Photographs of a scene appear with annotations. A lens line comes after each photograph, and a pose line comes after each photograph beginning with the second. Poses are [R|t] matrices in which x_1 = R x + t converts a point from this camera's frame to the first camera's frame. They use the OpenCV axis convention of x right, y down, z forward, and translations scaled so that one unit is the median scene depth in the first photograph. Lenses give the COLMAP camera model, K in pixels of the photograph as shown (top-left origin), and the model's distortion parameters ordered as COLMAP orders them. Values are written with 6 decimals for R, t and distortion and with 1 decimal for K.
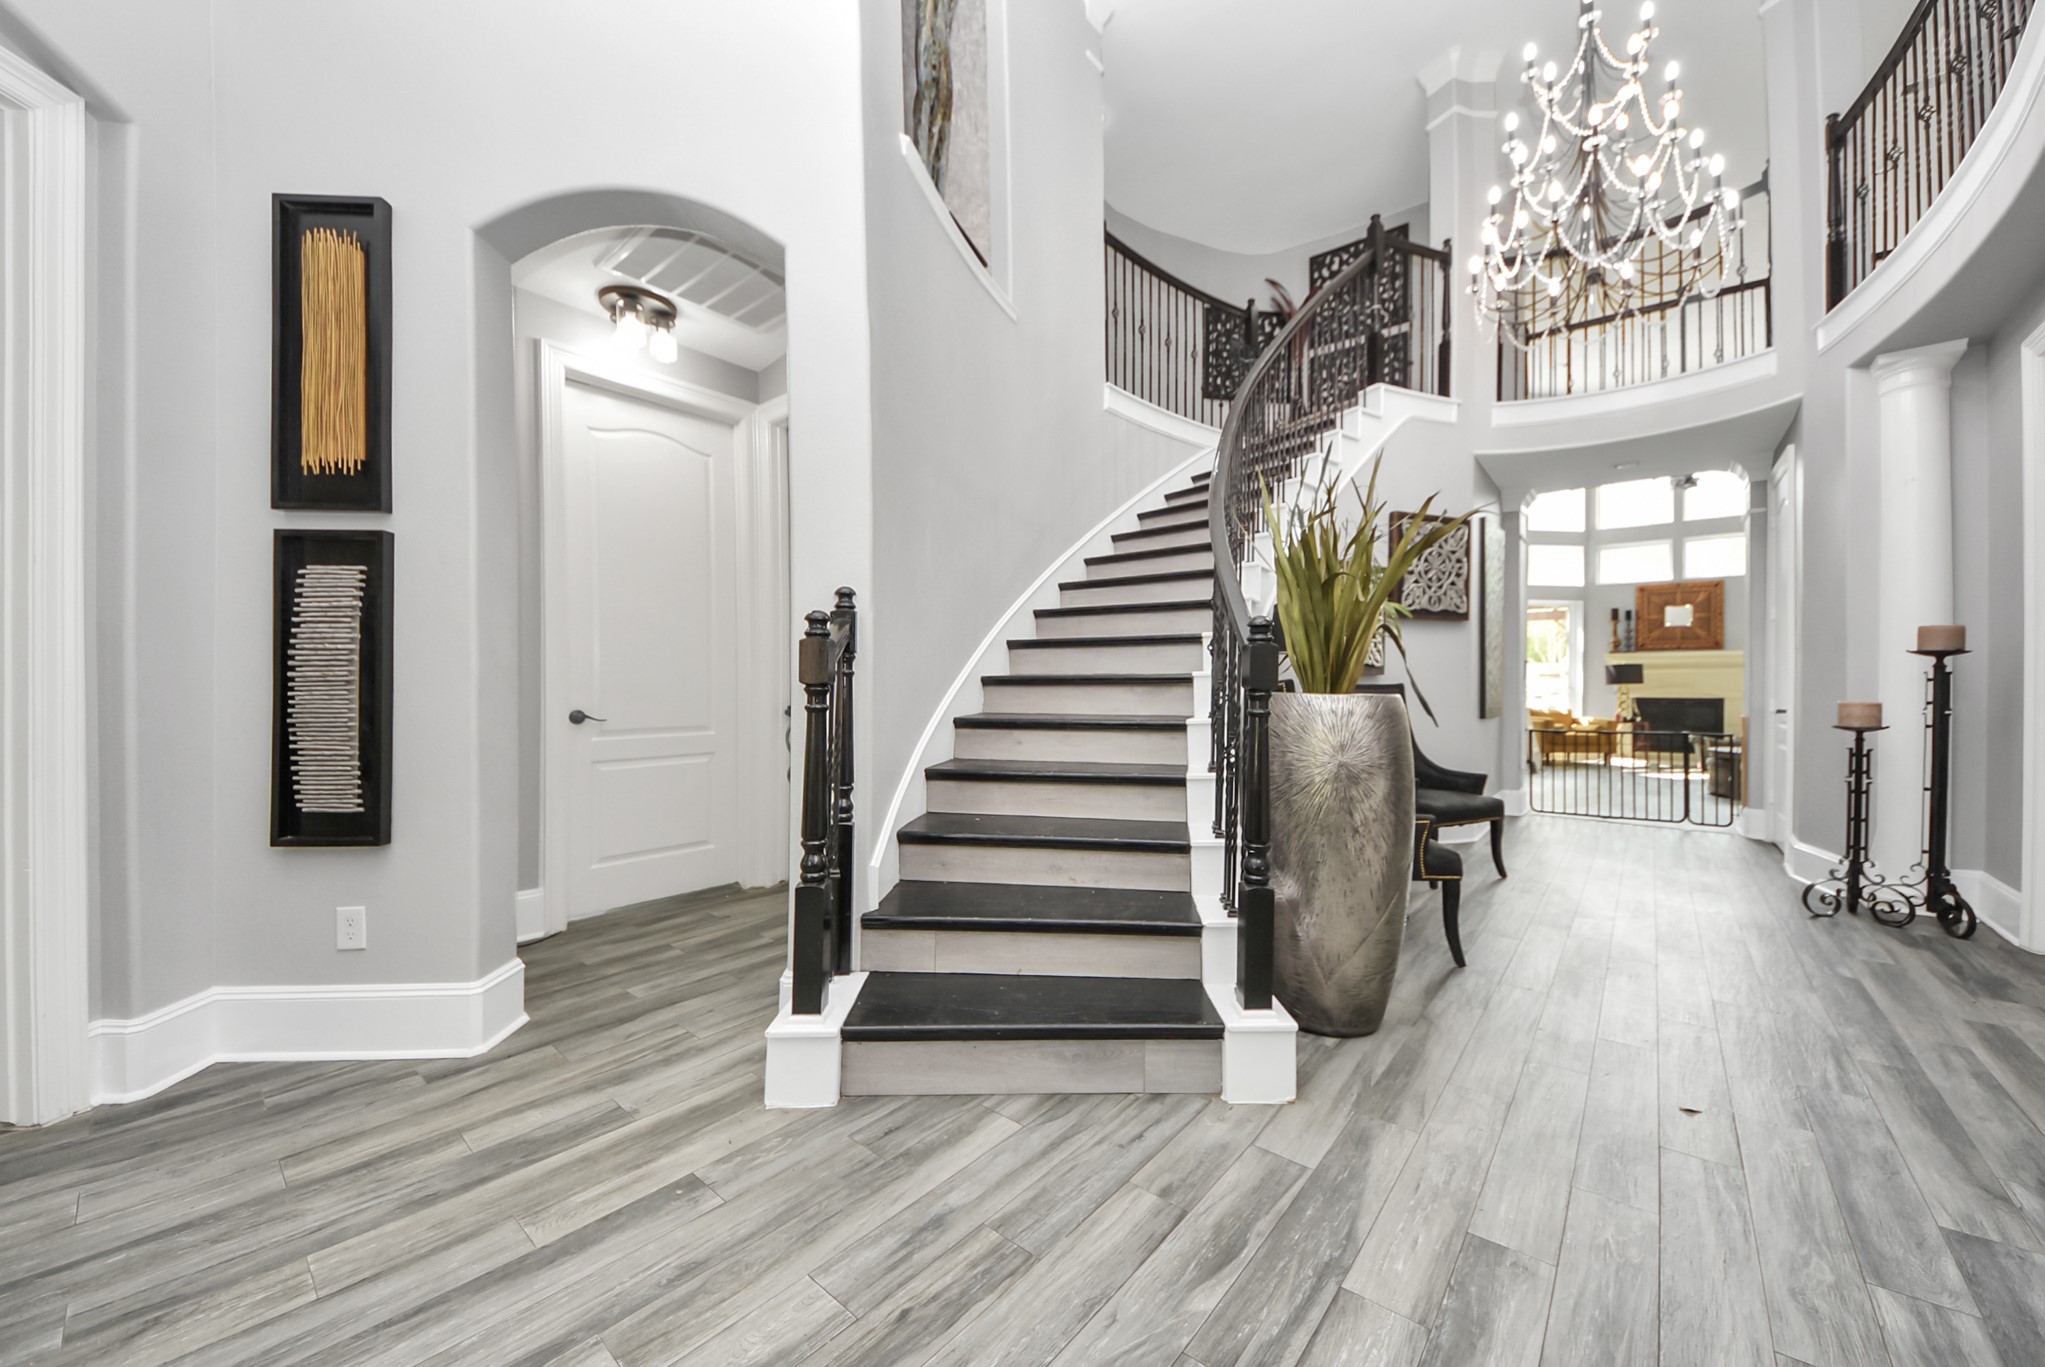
lens RADIAL K [[738.6, 0, 1051.1], [0, 738.6, 690.8], [0, 0, 1]] dist [0.006367, -0.011573]
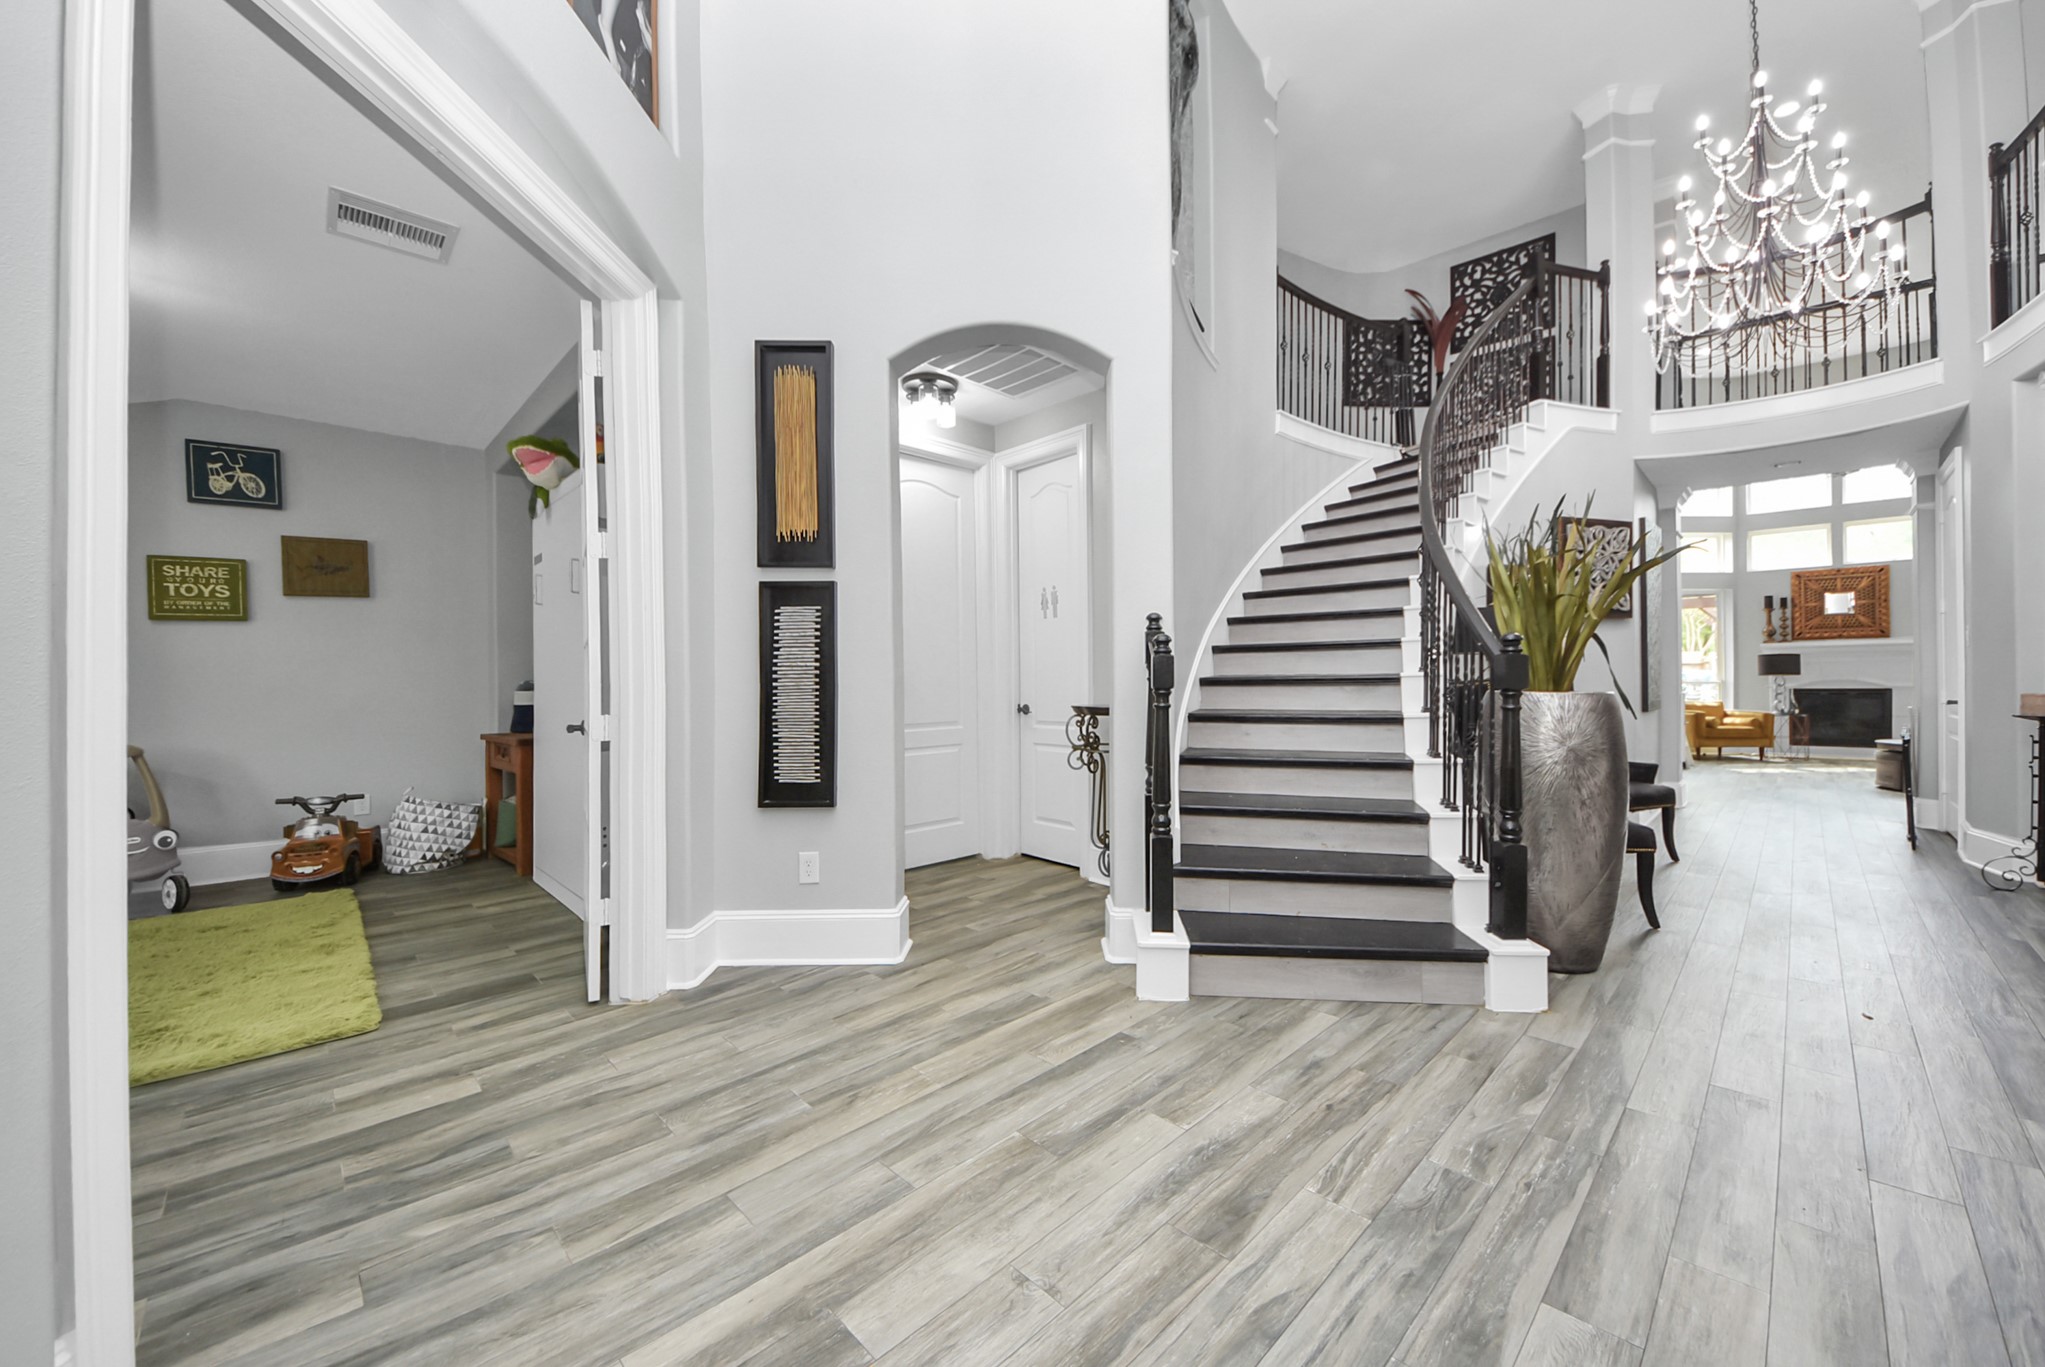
lens RADIAL K [[774.0, 0, 1023.4], [0, 774.0, 678.5], [0, 0, 1]] dist [0.000114, -0.009376]
pose [[0.994255, -0.007282, -0.106786, -0.372826], [0.006873, 0.999968, -0.004198, -0.024928], [0.106813, 0.003440, 0.994273, -0.383200]]
